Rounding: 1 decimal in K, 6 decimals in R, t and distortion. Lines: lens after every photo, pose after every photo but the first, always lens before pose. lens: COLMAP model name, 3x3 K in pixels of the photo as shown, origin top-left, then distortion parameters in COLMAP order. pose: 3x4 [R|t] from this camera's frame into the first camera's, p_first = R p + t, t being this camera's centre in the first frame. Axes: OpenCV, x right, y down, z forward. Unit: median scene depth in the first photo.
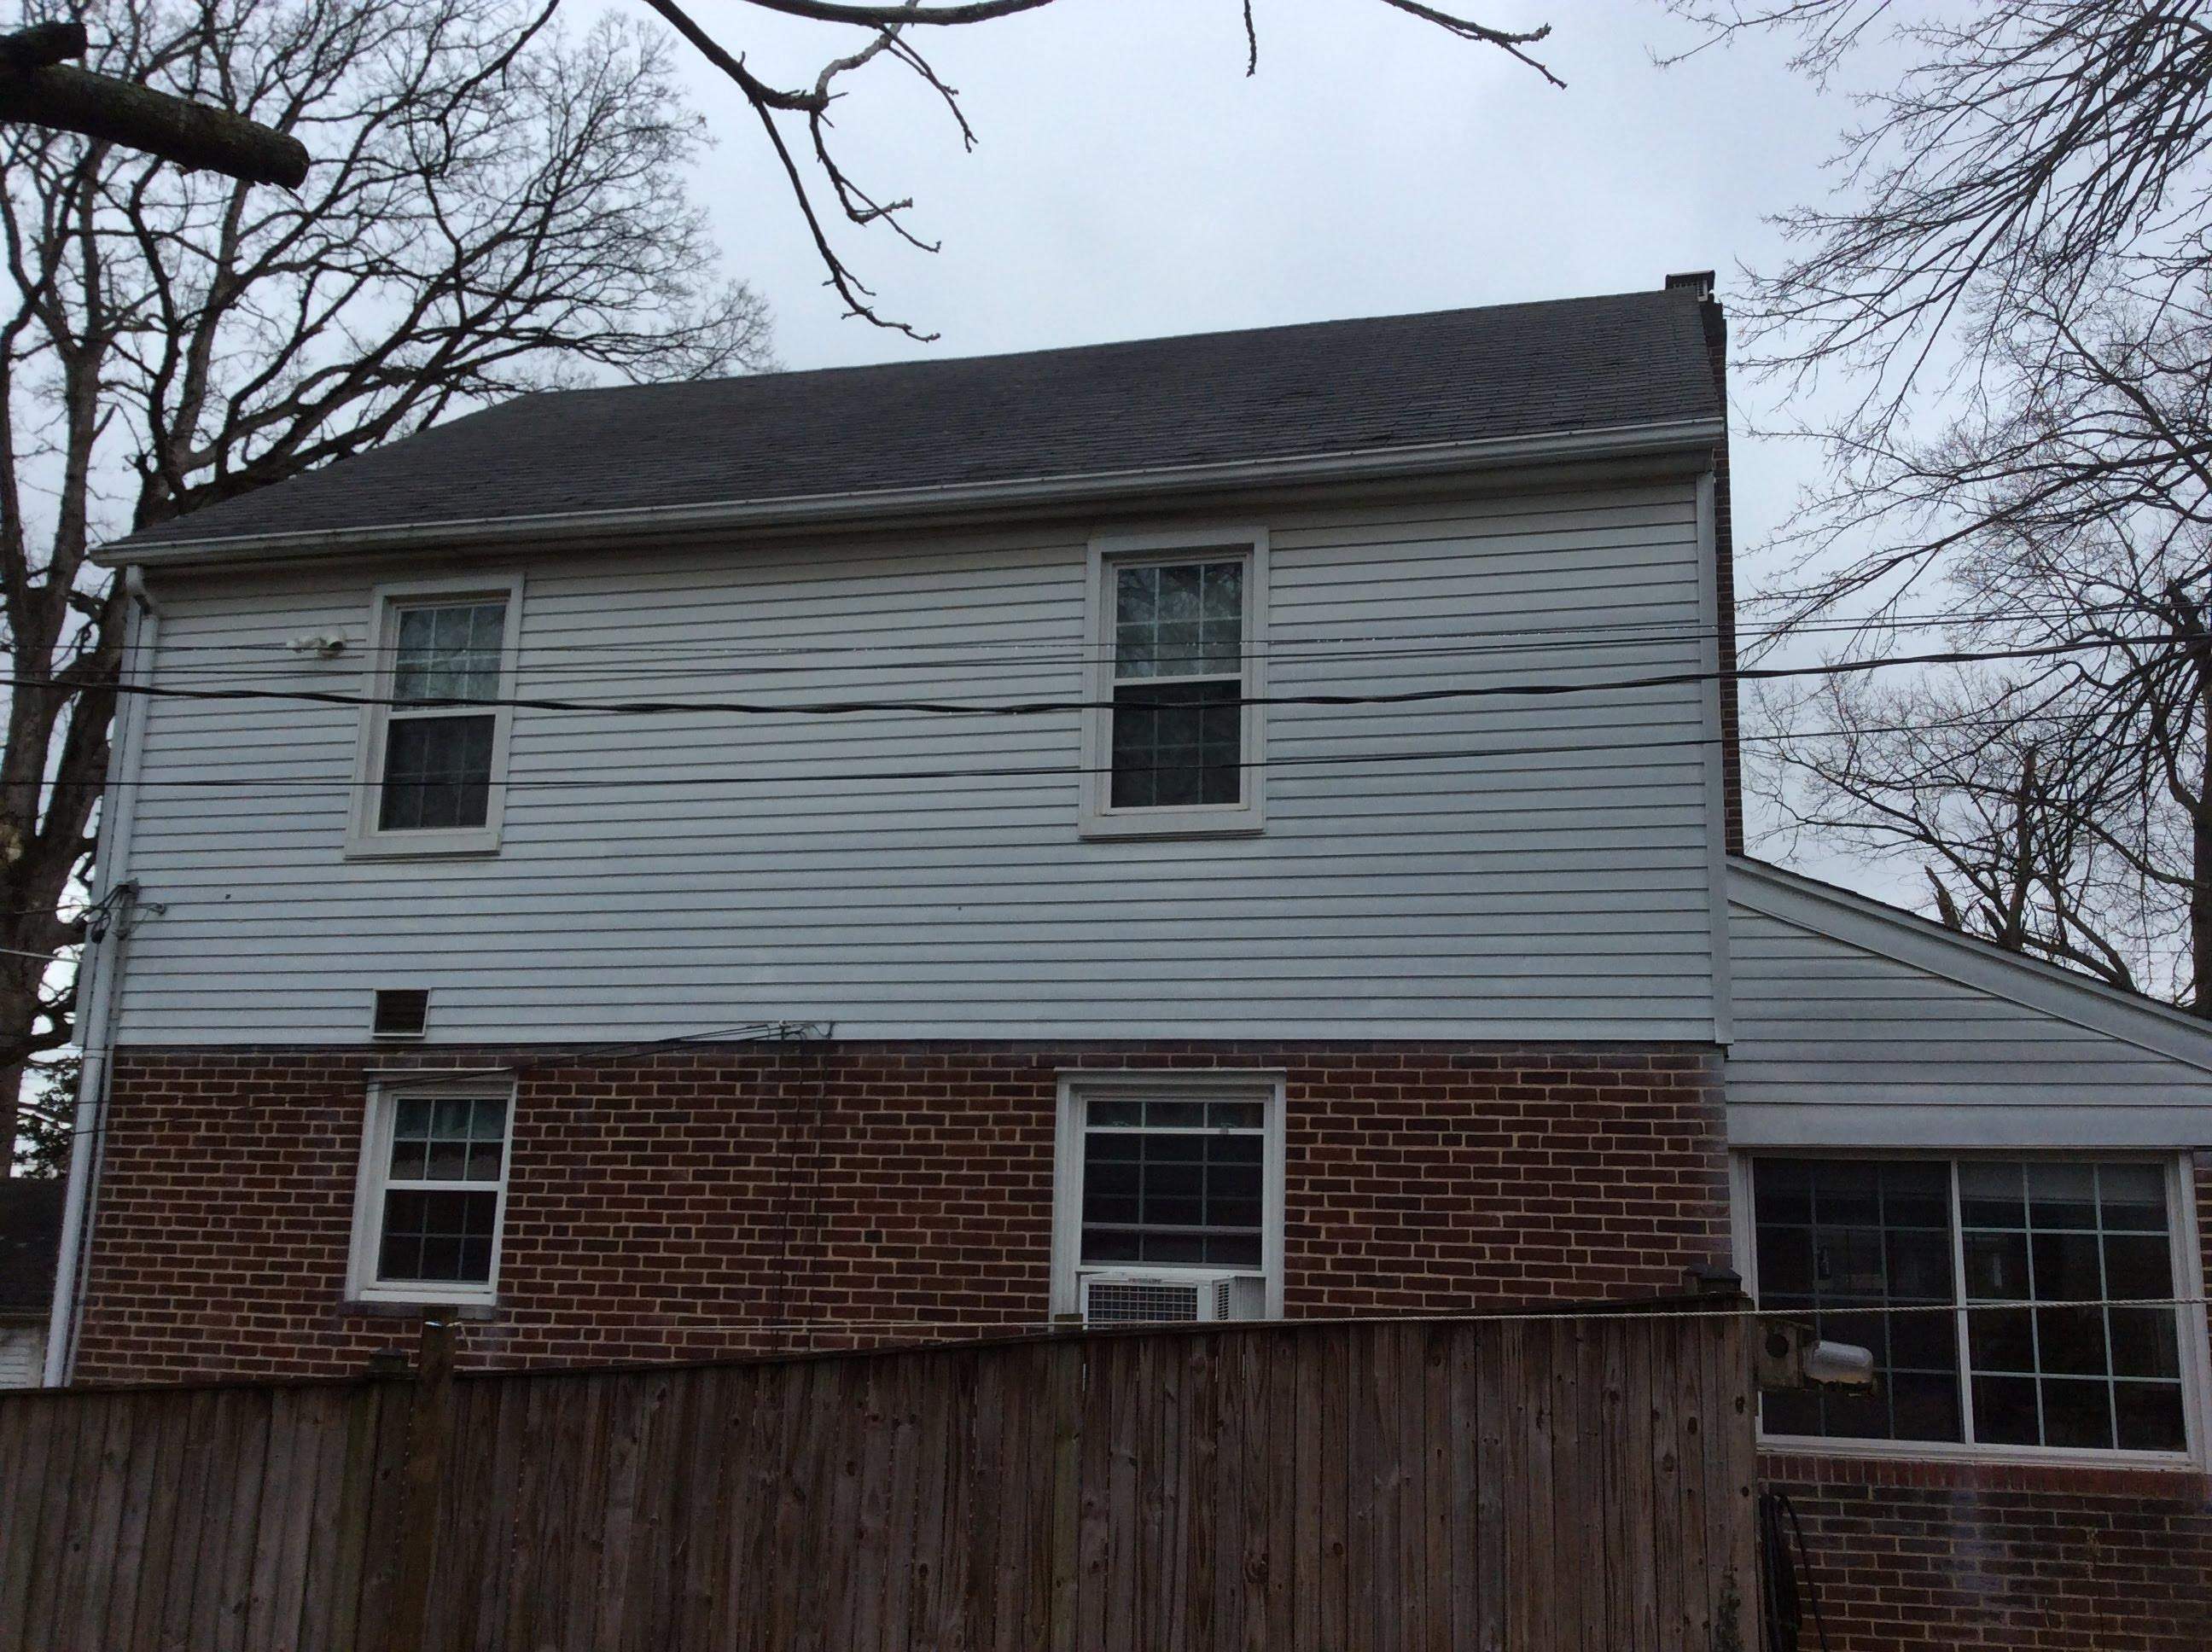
lens RADIAL K [[2016.8, 0, 1106.0], [0, 2016.8, 826.0], [0, 0, 1]] dist [0.113242, -0.263221]
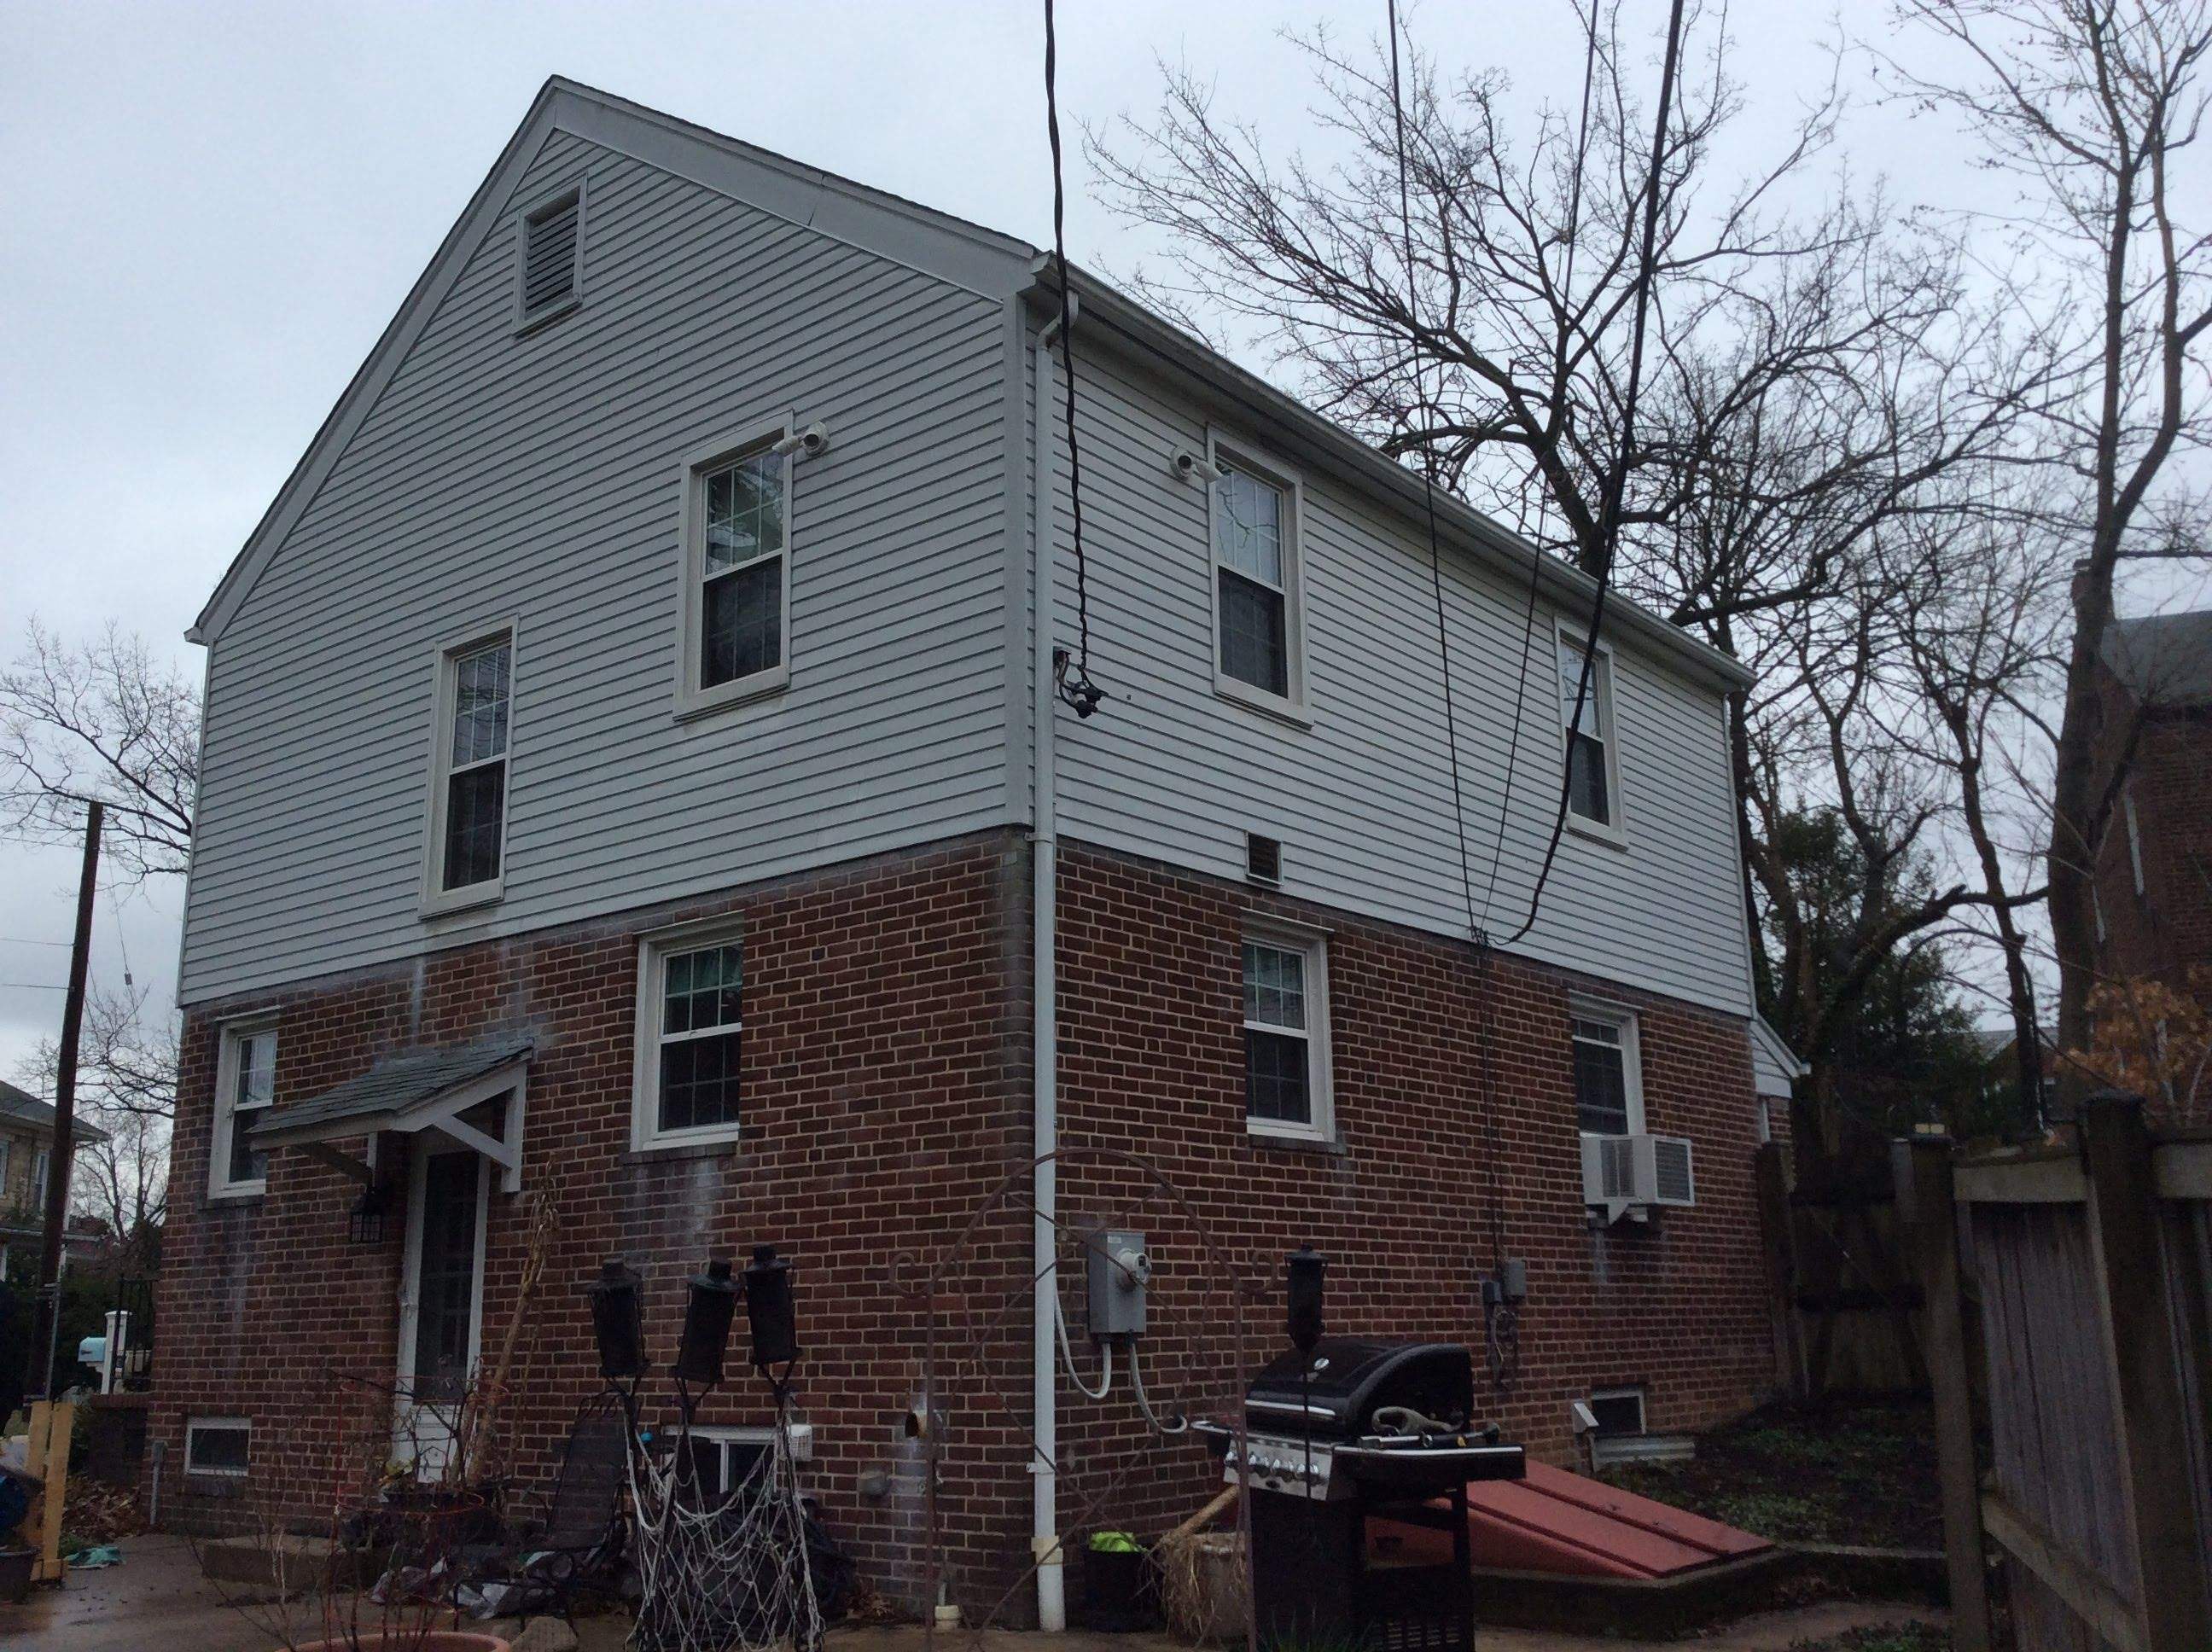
lens RADIAL K [[2016.8, 0, 1106.0], [0, 2016.8, 826.0], [0, 0, 1]] dist [0.113242, -0.263221]
pose [[0.402788, 0.182004, 0.897015, -1.305083], [-0.174242, 0.977356, -0.120065, 0.213183], [-0.898555, -0.107937, 0.425380, 0.643427]]
